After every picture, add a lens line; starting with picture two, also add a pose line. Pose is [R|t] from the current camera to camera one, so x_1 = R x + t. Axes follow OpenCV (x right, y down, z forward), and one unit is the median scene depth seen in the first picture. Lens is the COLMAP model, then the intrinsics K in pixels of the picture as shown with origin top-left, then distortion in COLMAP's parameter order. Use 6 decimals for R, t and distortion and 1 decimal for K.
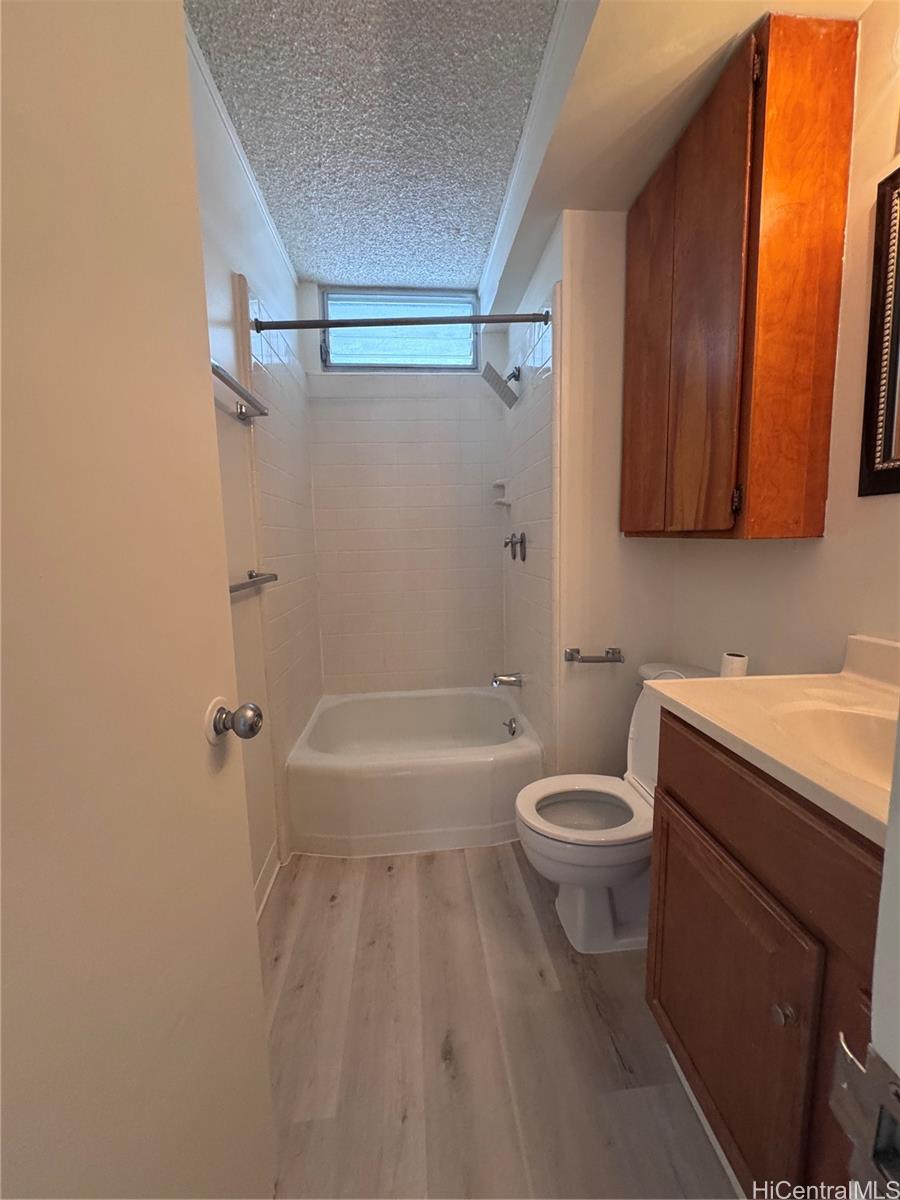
lens RADIAL K [[482.0, 0, 450.0], [0, 482.0, 600.0], [0, 0, 1]] dist [-0.000109, 0.000086]
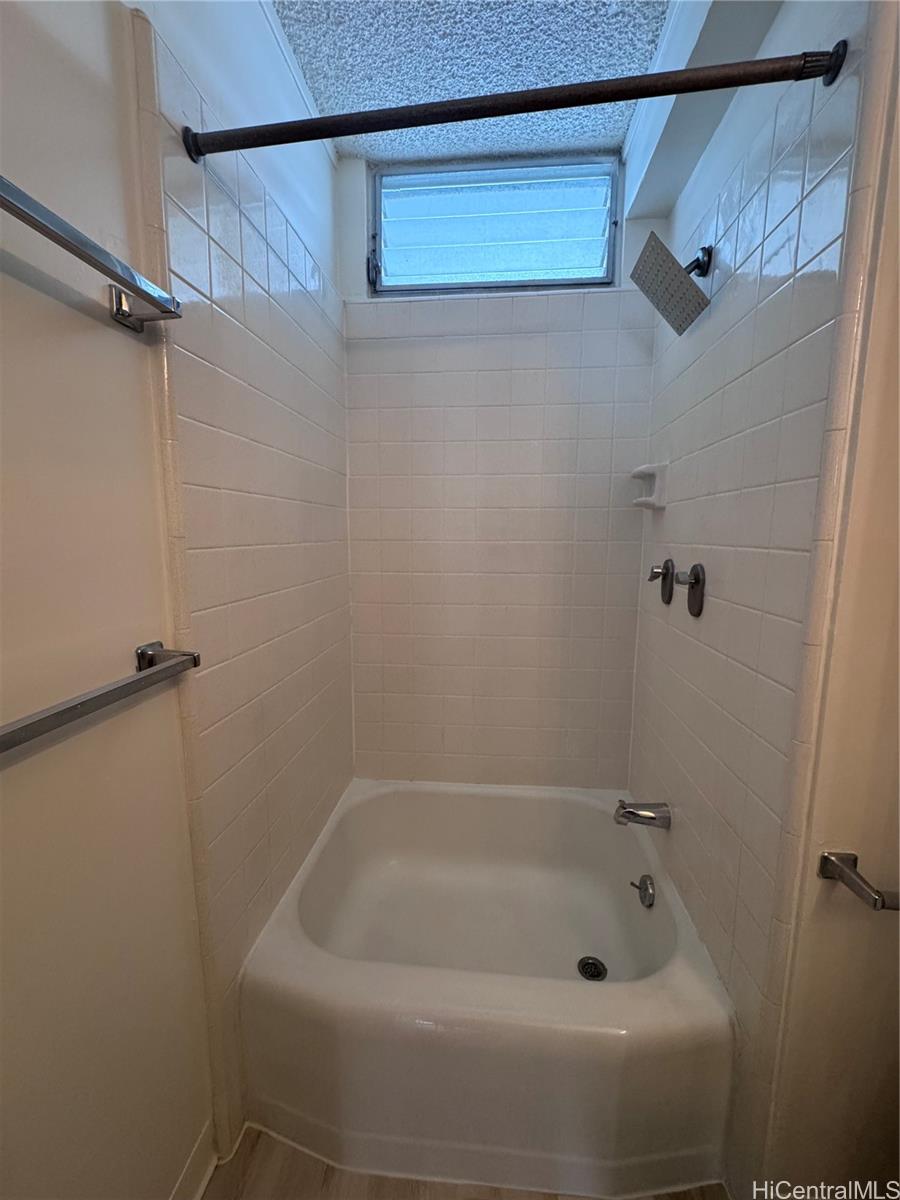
lens RADIAL K [[482.0, 0, 450.0], [0, 482.0, 600.0], [0, 0, 1]] dist [-0.000109, 0.000086]
pose [[0.982504, 0.052087, -0.178812, -0.019727], [-0.048555, 0.998530, 0.024077, -0.097135], [0.179803, -0.014973, 0.983589, 0.417231]]
